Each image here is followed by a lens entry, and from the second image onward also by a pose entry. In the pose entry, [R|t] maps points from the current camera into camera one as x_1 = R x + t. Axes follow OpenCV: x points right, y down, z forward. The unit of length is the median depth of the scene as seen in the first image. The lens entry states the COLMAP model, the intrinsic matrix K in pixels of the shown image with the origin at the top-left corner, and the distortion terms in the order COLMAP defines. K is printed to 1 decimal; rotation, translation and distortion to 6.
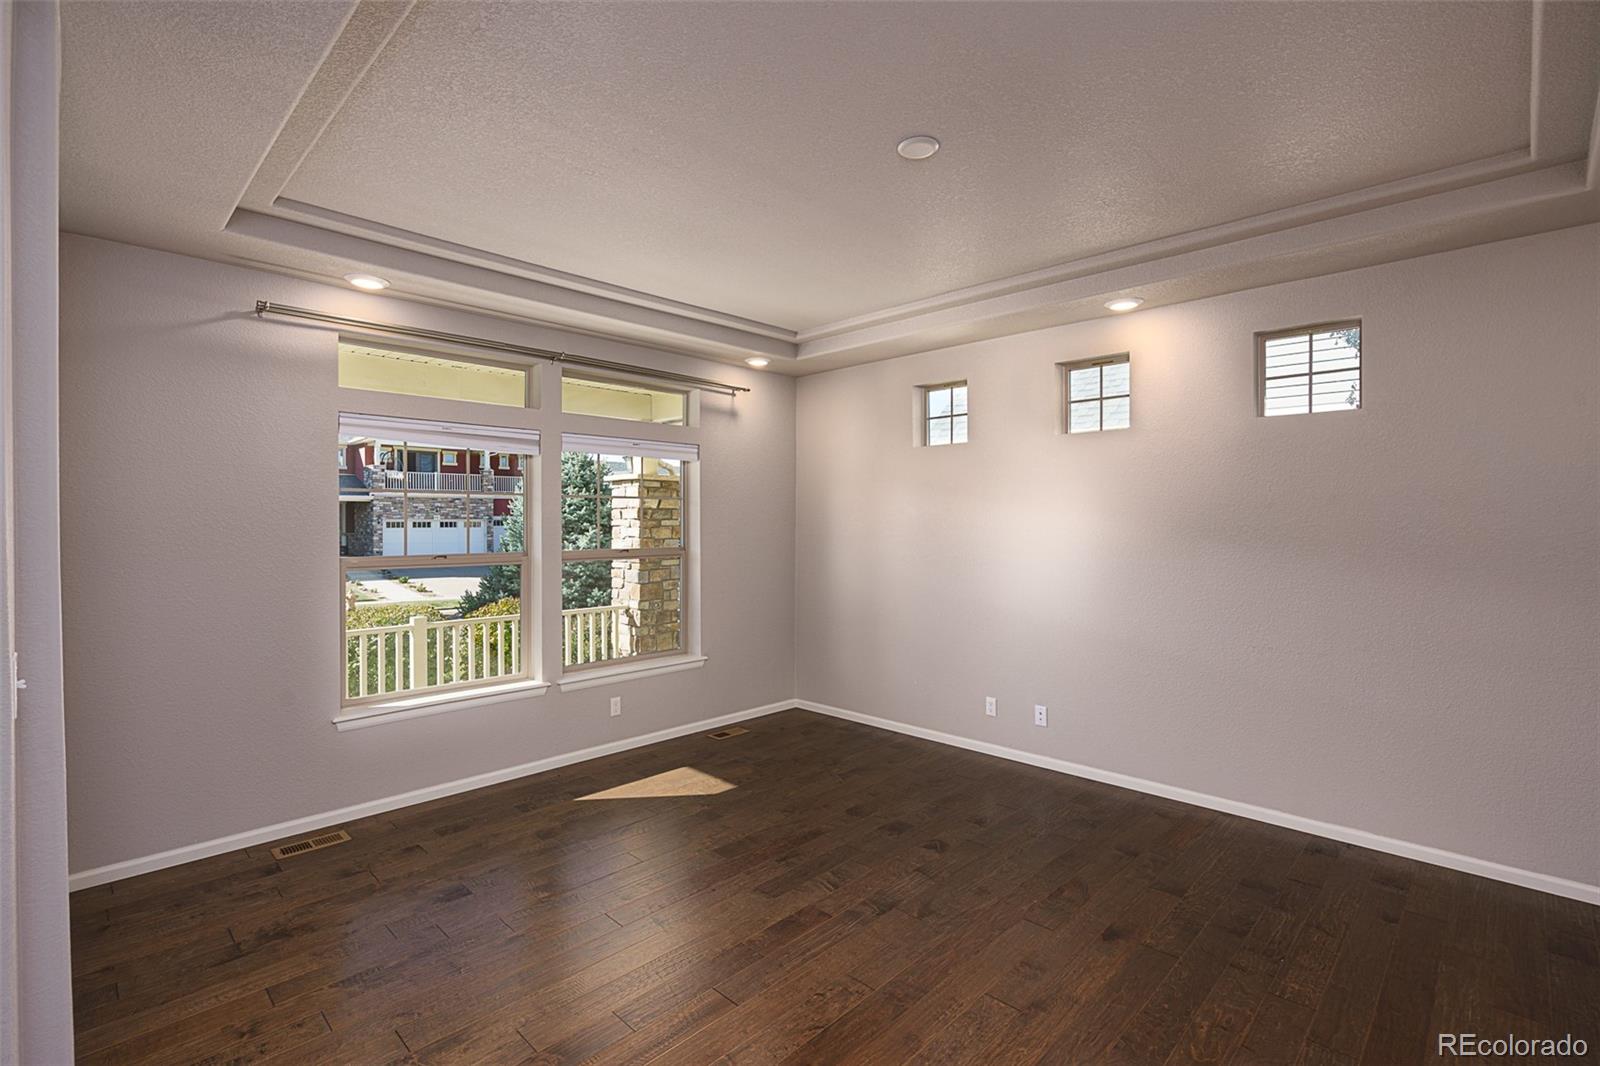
lens RADIAL K [[729.9, 0, 805.8], [0, 729.9, 538.9], [0, 0, 1]] dist [0.000311, -0.000550]
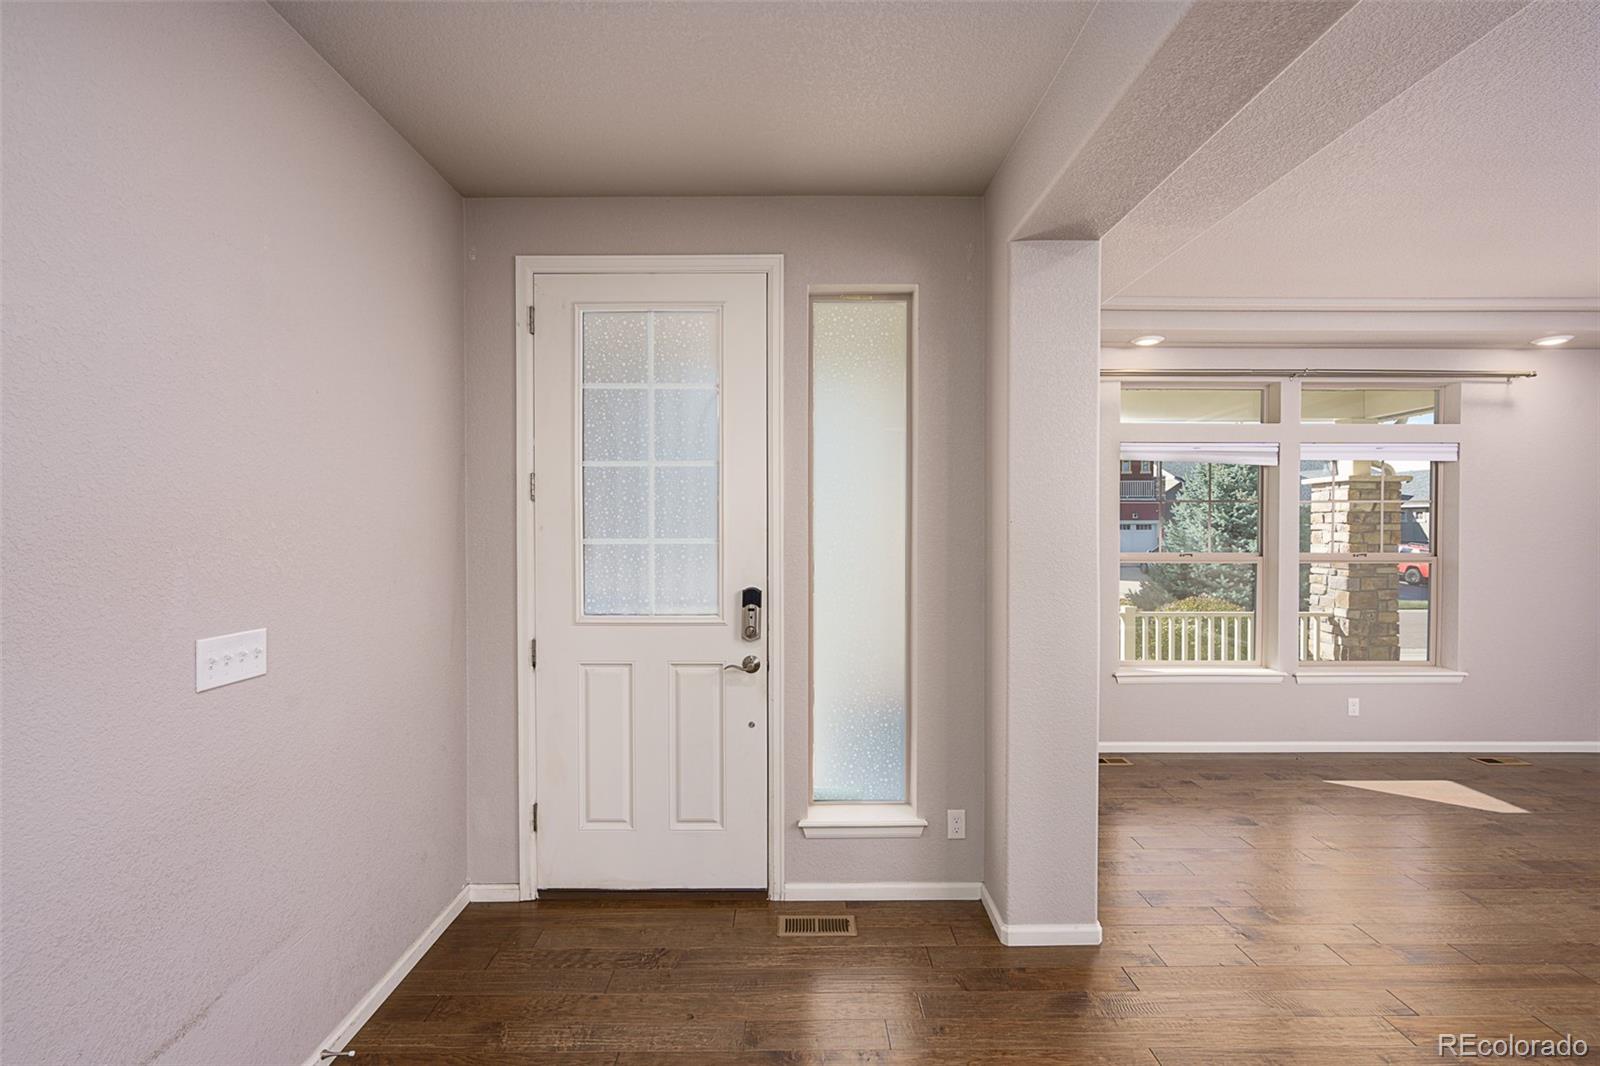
lens RADIAL K [[729.9, 0, 805.8], [0, 729.9, 538.9], [0, 0, 1]] dist [0.000311, -0.000550]
pose [[0.704079, 0.015663, -0.709949, -0.051415], [-0.019672, 0.999803, 0.002548, 0.004817], [0.709849, 0.012172, 0.704249, -0.170949]]
